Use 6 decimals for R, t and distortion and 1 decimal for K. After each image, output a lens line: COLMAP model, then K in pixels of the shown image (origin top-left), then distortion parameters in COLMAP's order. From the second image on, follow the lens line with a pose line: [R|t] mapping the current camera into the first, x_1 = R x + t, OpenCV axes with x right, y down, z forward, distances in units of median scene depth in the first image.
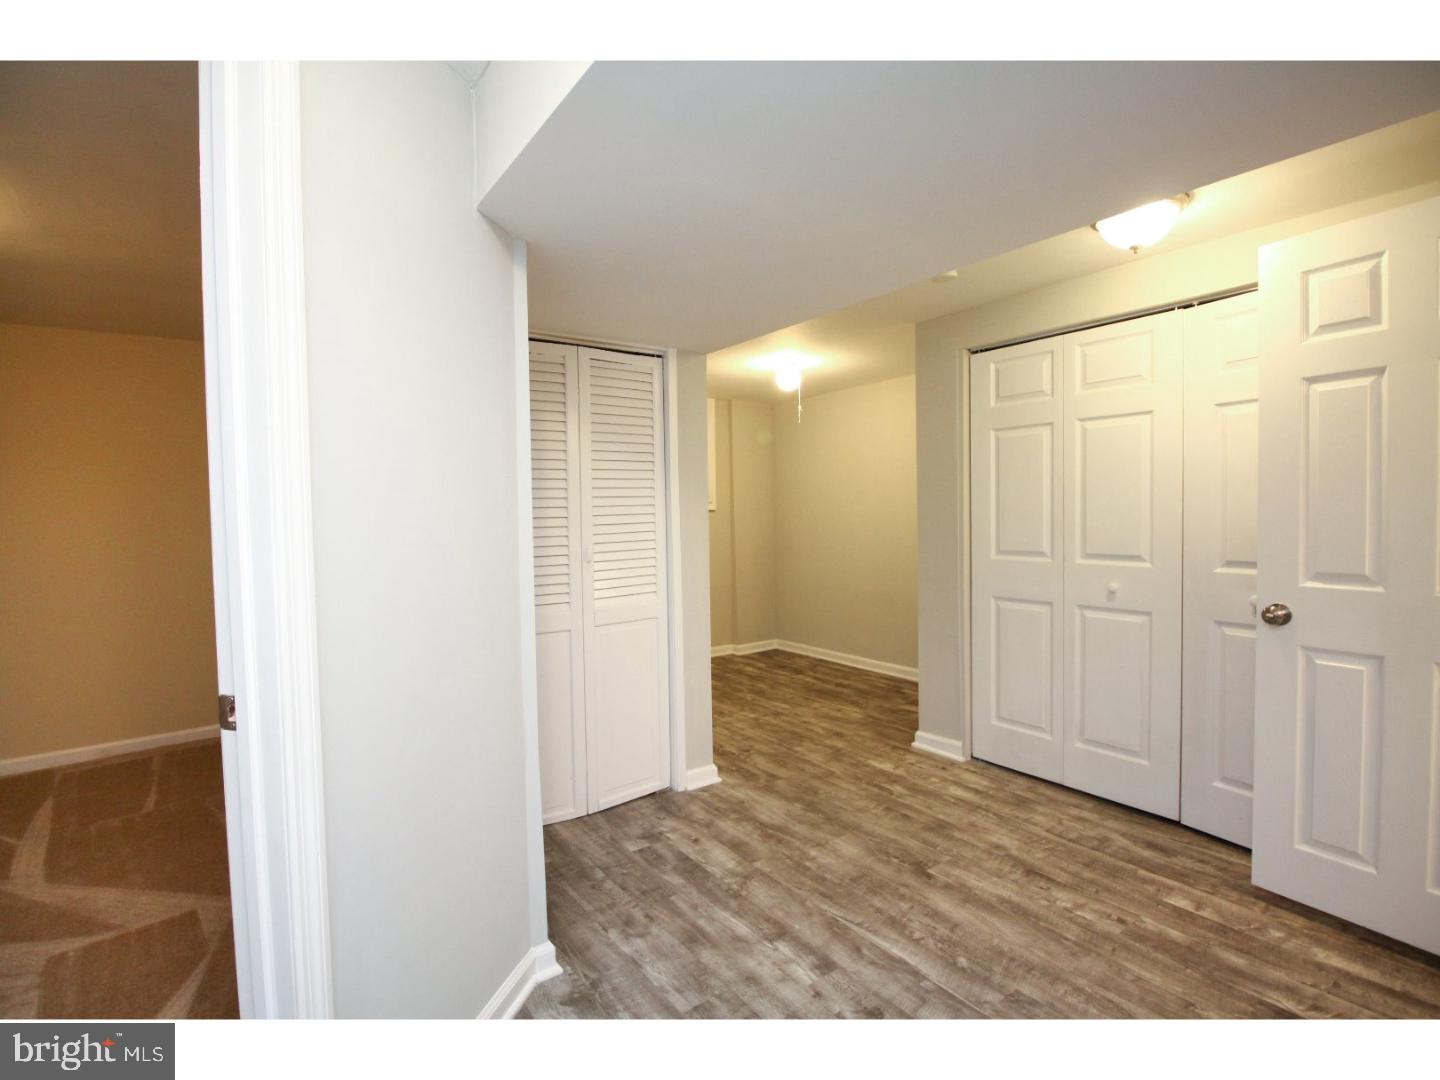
lens RADIAL K [[667.4, 0, 720.0], [0, 667.4, 535.3], [0, 0, 1]] dist [0.000589, -0.015472]
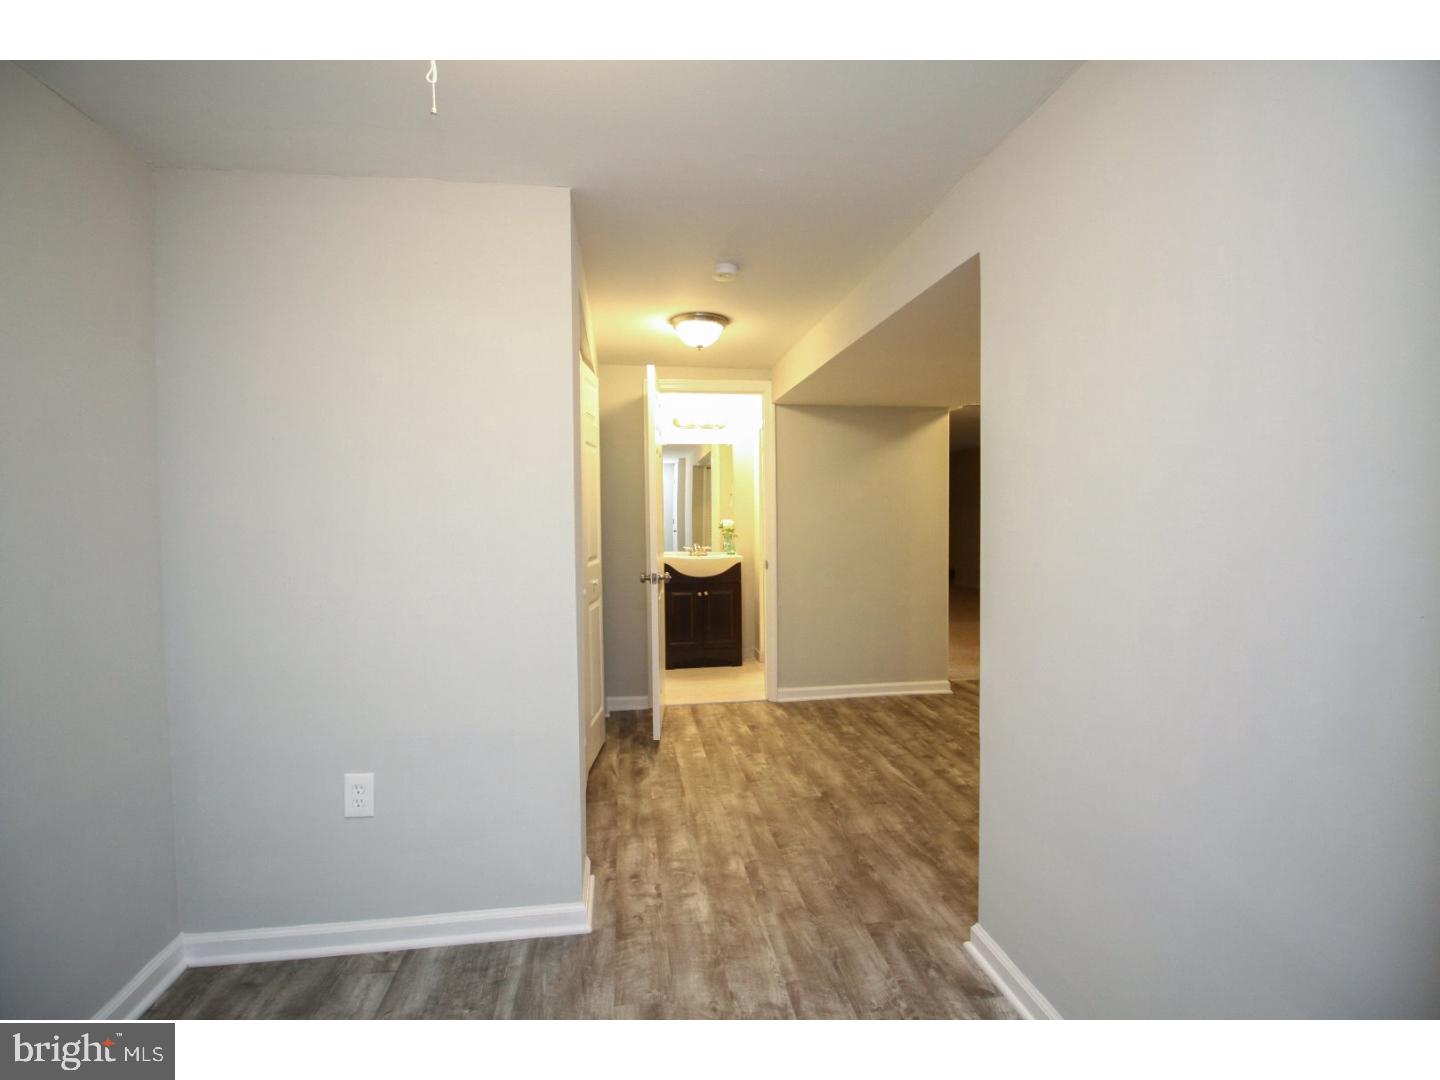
lens RADIAL K [[667.4, 0, 720.0], [0, 667.4, 535.3], [0, 0, 1]] dist [0.000589, -0.015472]
pose [[-0.885665, 0.007975, 0.464256, -0.105600], [0.038478, 0.997674, 0.056267, -0.069290], [-0.462727, 0.067697, -0.883912, 1.972798]]
